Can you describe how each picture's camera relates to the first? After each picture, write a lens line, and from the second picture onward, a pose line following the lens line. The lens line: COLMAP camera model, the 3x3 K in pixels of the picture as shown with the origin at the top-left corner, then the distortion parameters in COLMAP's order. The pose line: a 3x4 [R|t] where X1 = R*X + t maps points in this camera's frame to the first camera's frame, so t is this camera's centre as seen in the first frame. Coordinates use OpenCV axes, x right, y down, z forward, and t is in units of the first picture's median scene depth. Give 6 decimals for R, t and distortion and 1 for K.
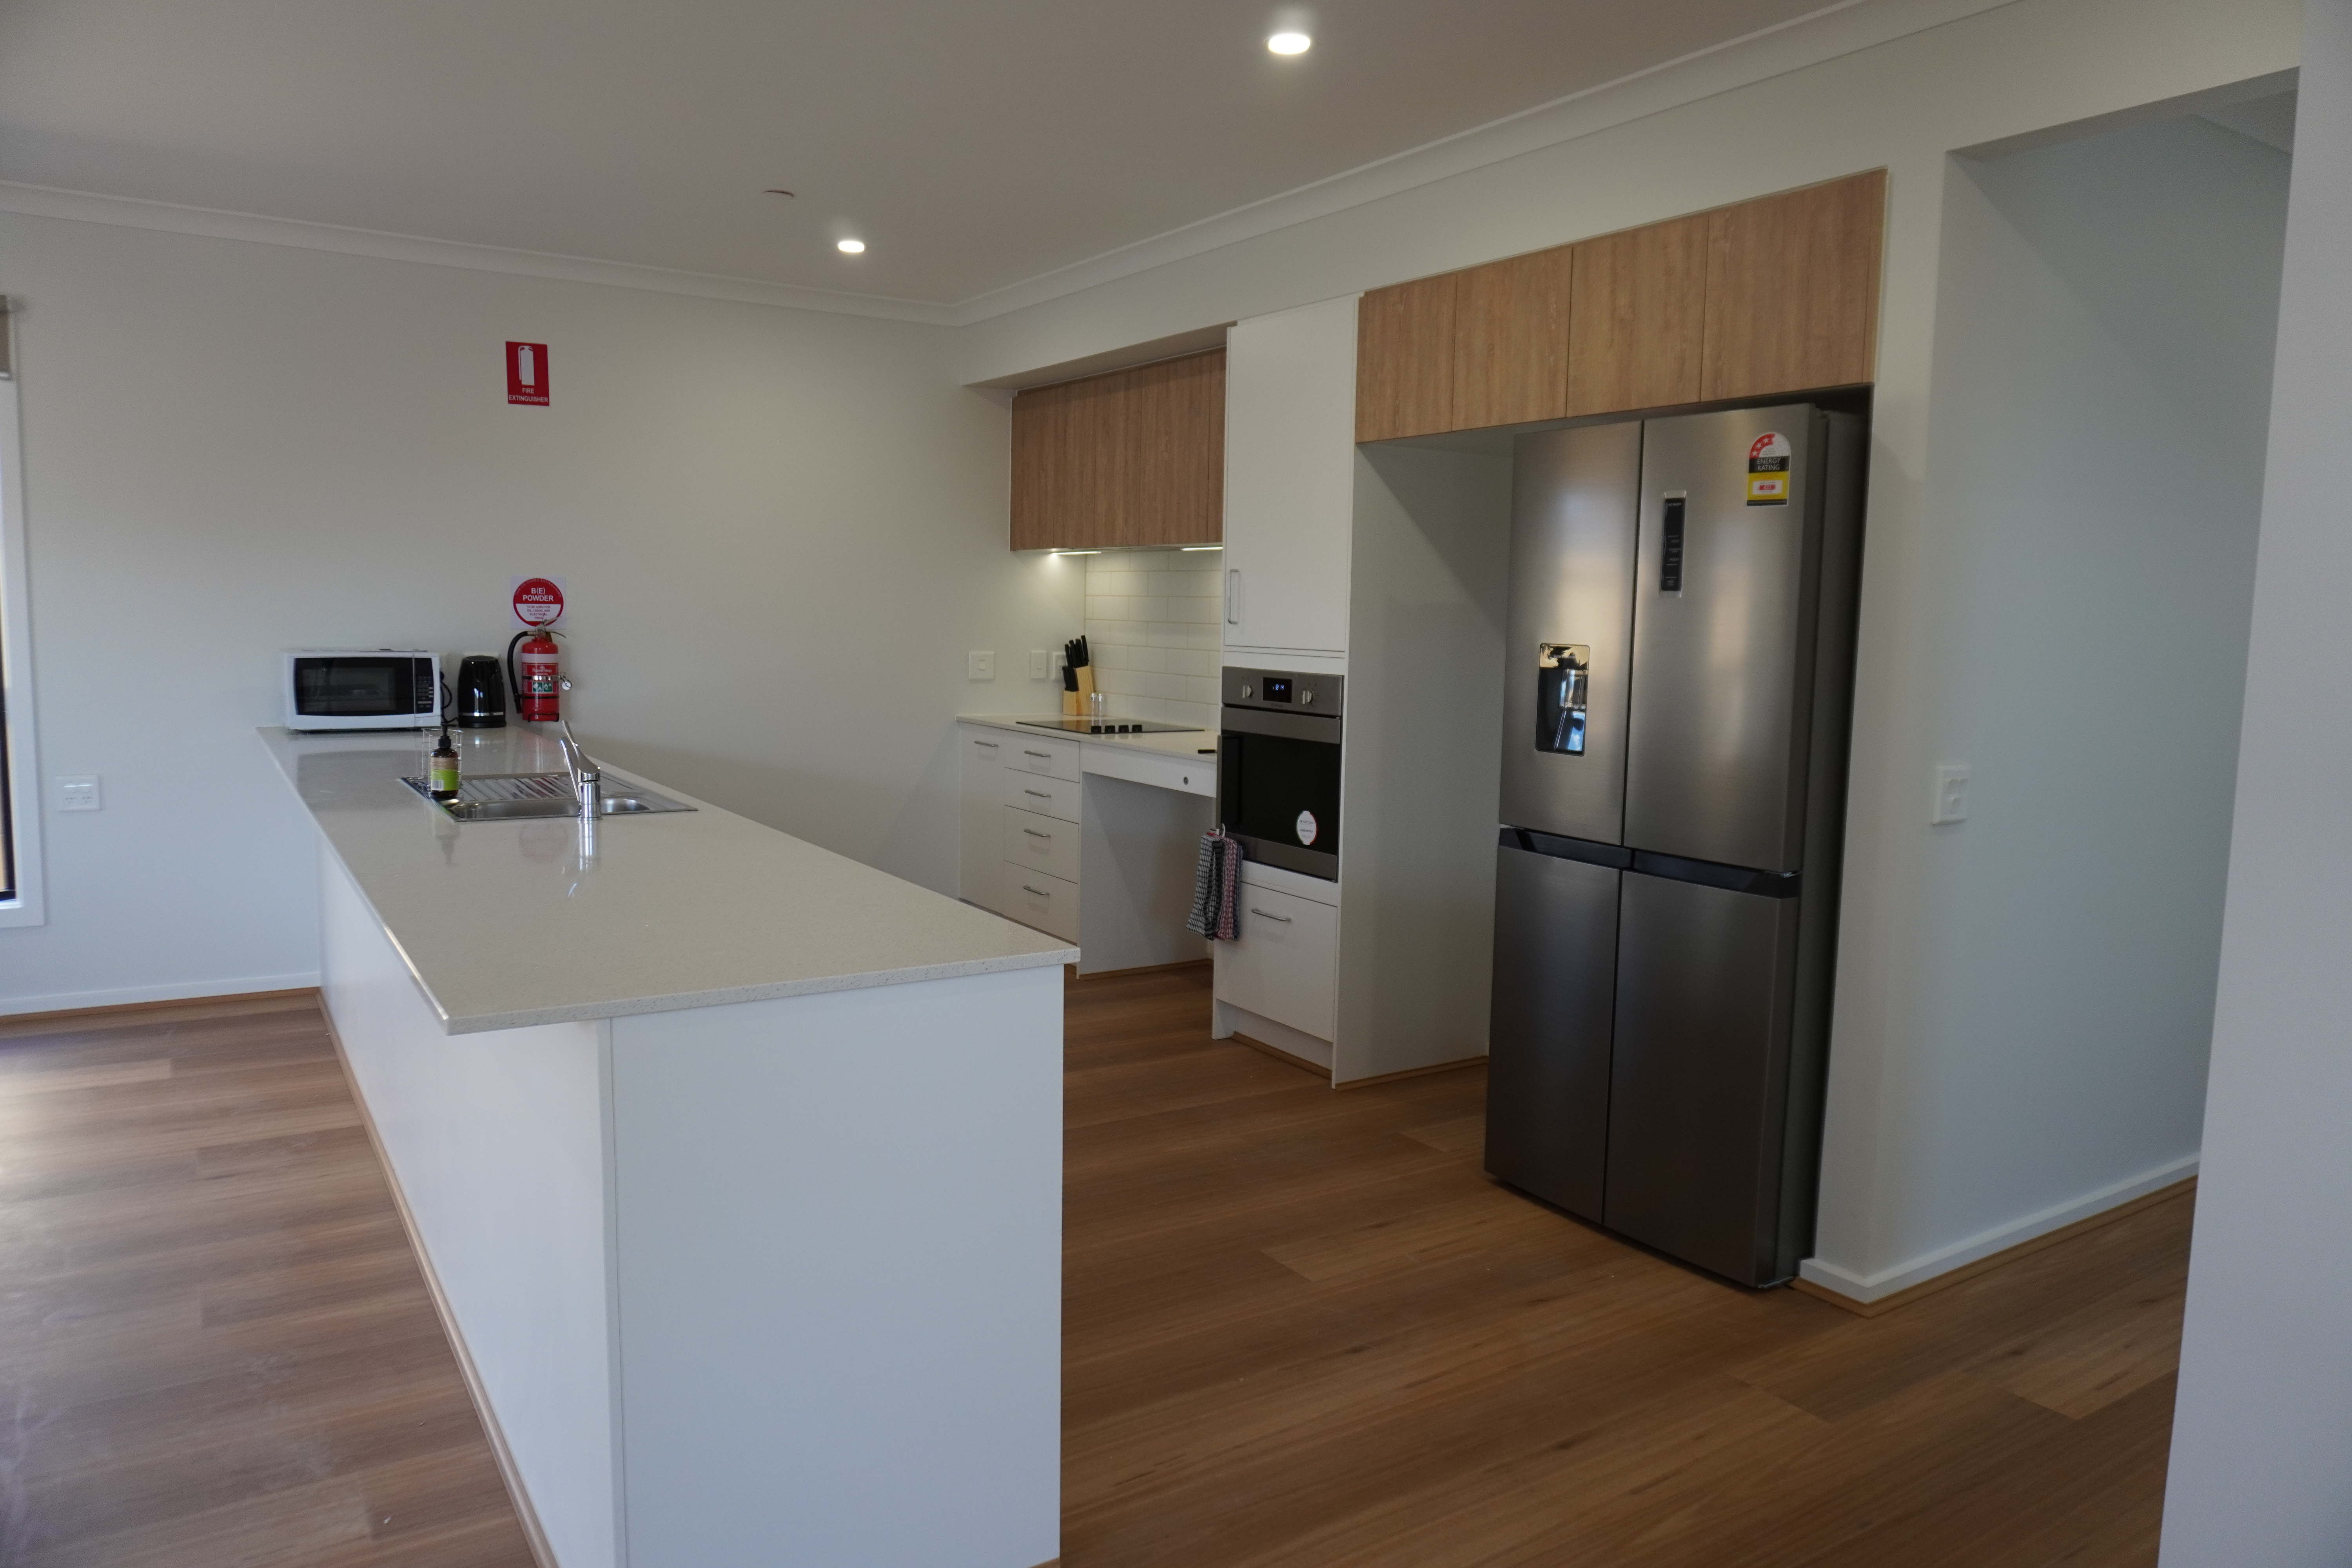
lens RADIAL K [[1577.9, 0, 1176.0], [0, 1577.9, 784.0], [0, 0, 1]] dist [-0.043469, 0.031767]
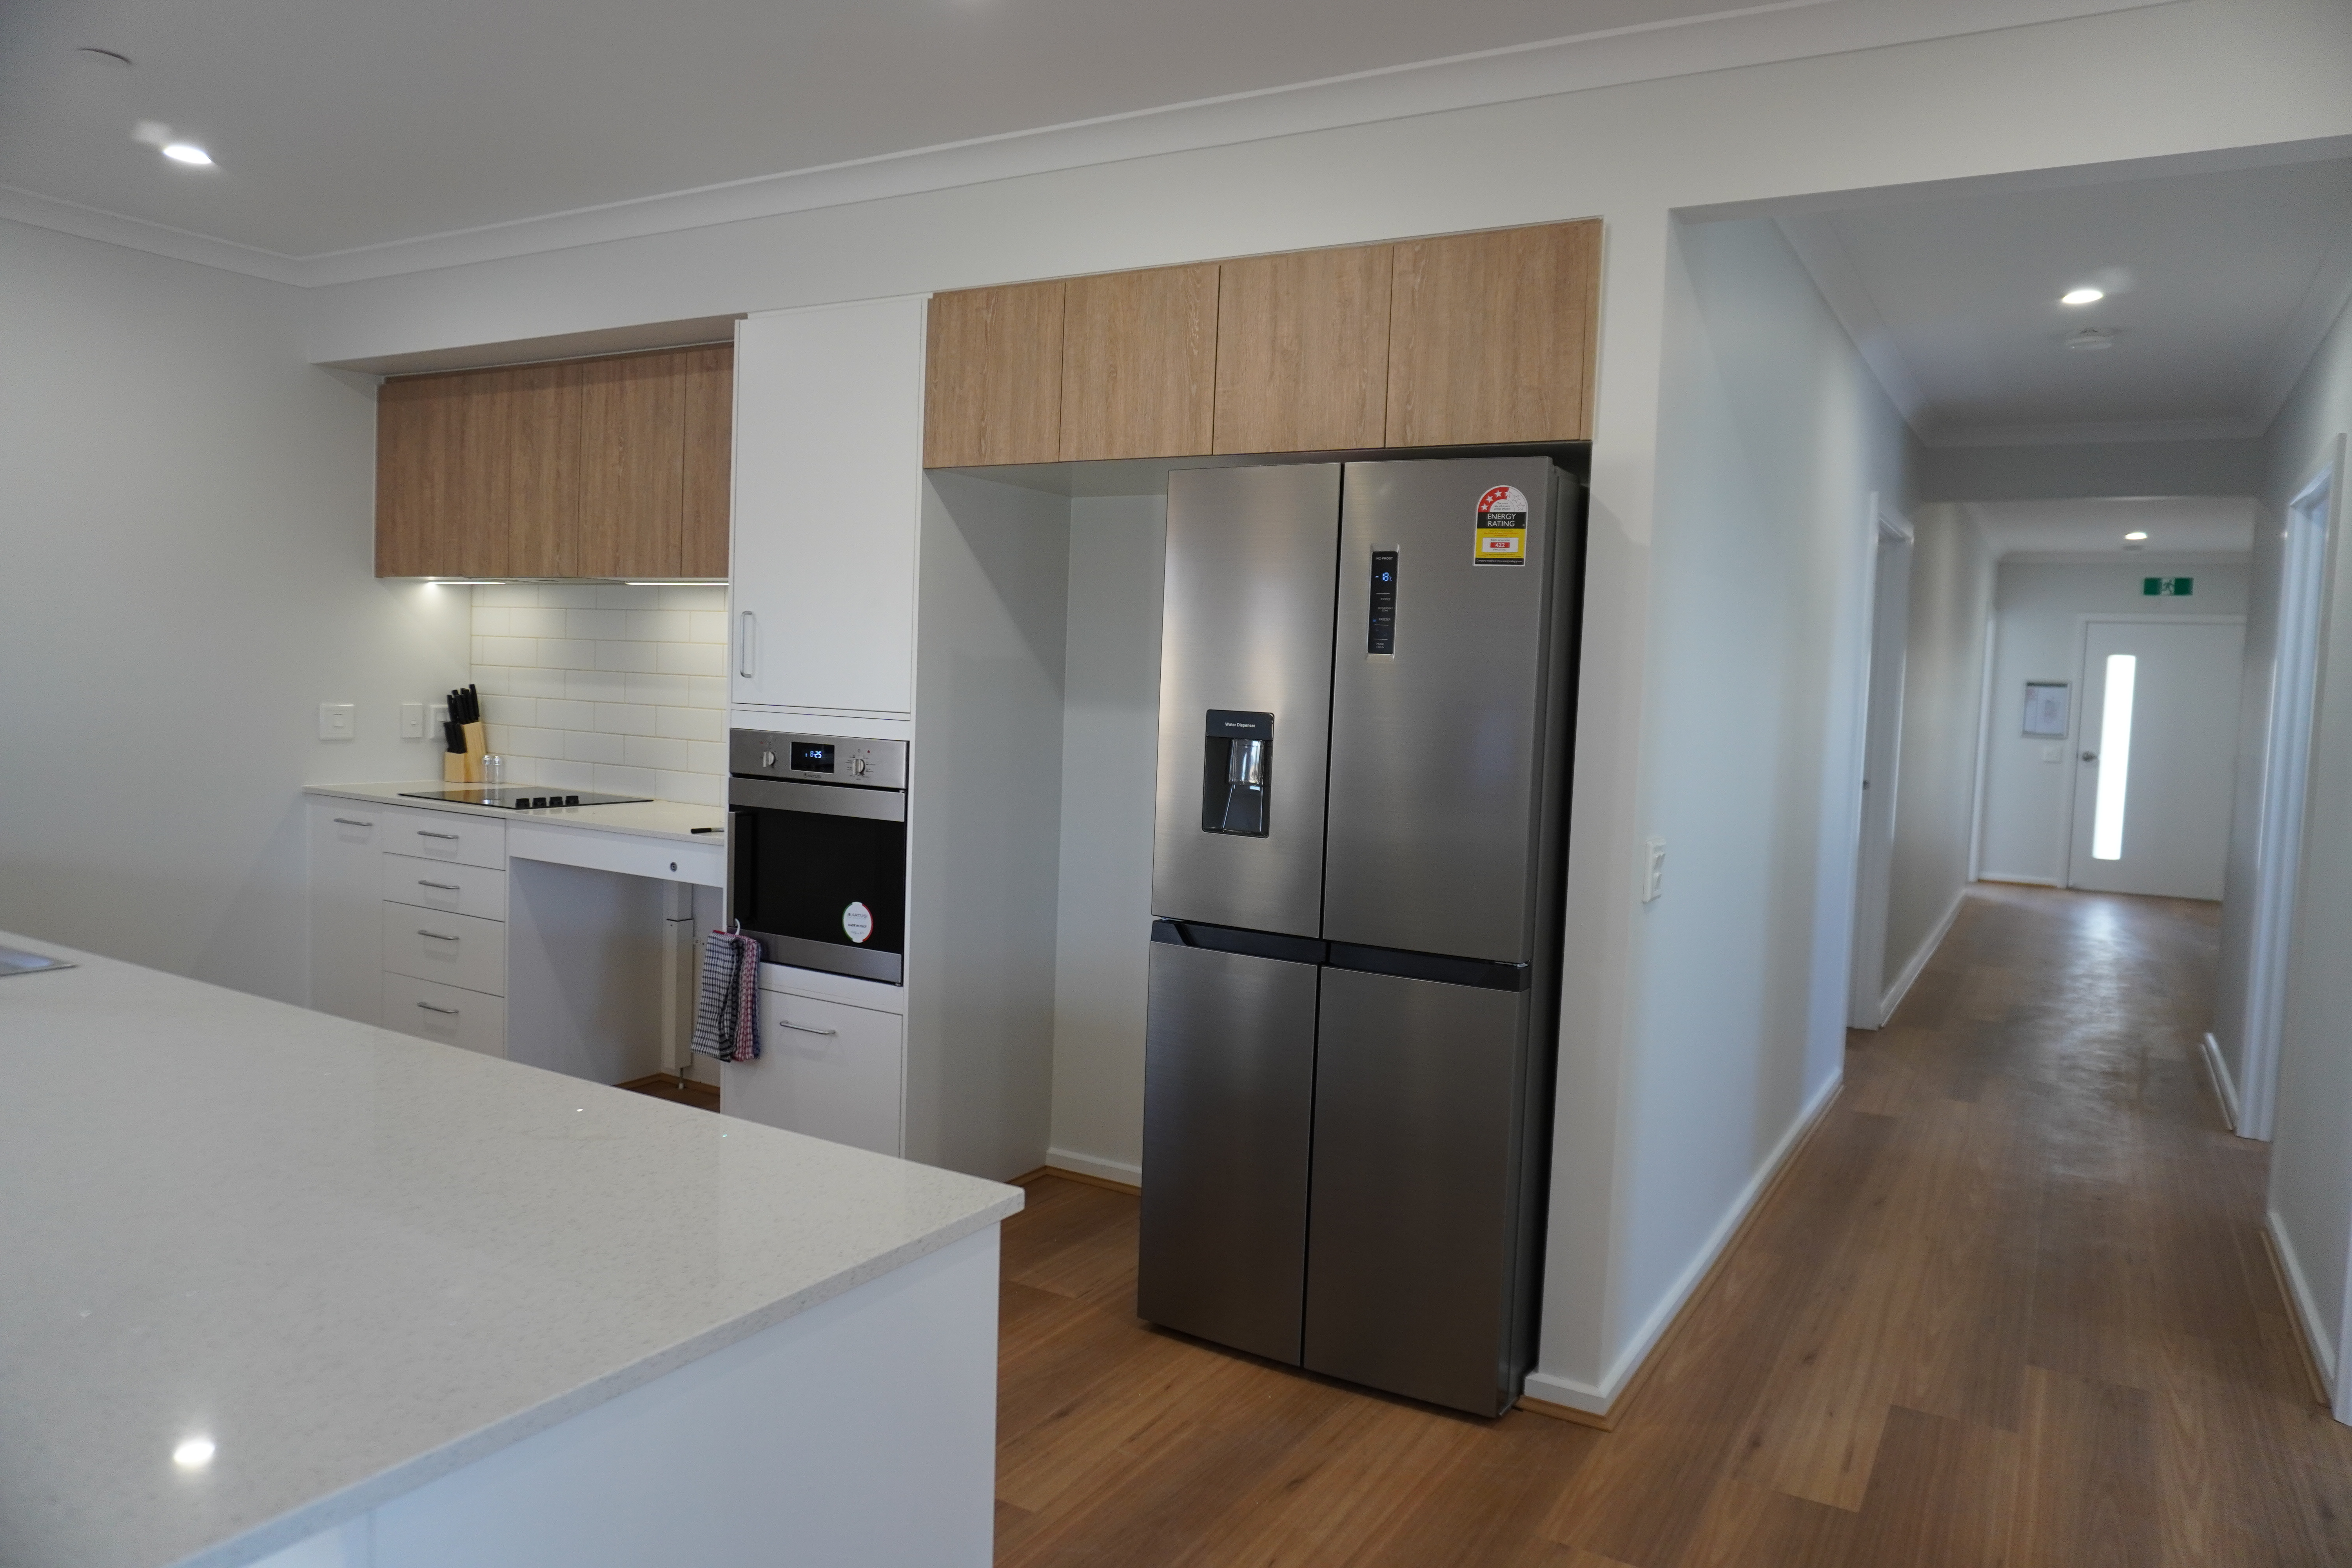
lens RADIAL K [[1577.9, 0, 1176.0], [0, 1577.9, 784.0], [0, 0, 1]] dist [-0.043469, 0.031767]
pose [[0.896726, -0.015427, 0.442317, -0.135773], [0.027716, 0.999388, -0.021332, -0.023215], [-0.441717, 0.031389, 0.896605, 0.174712]]
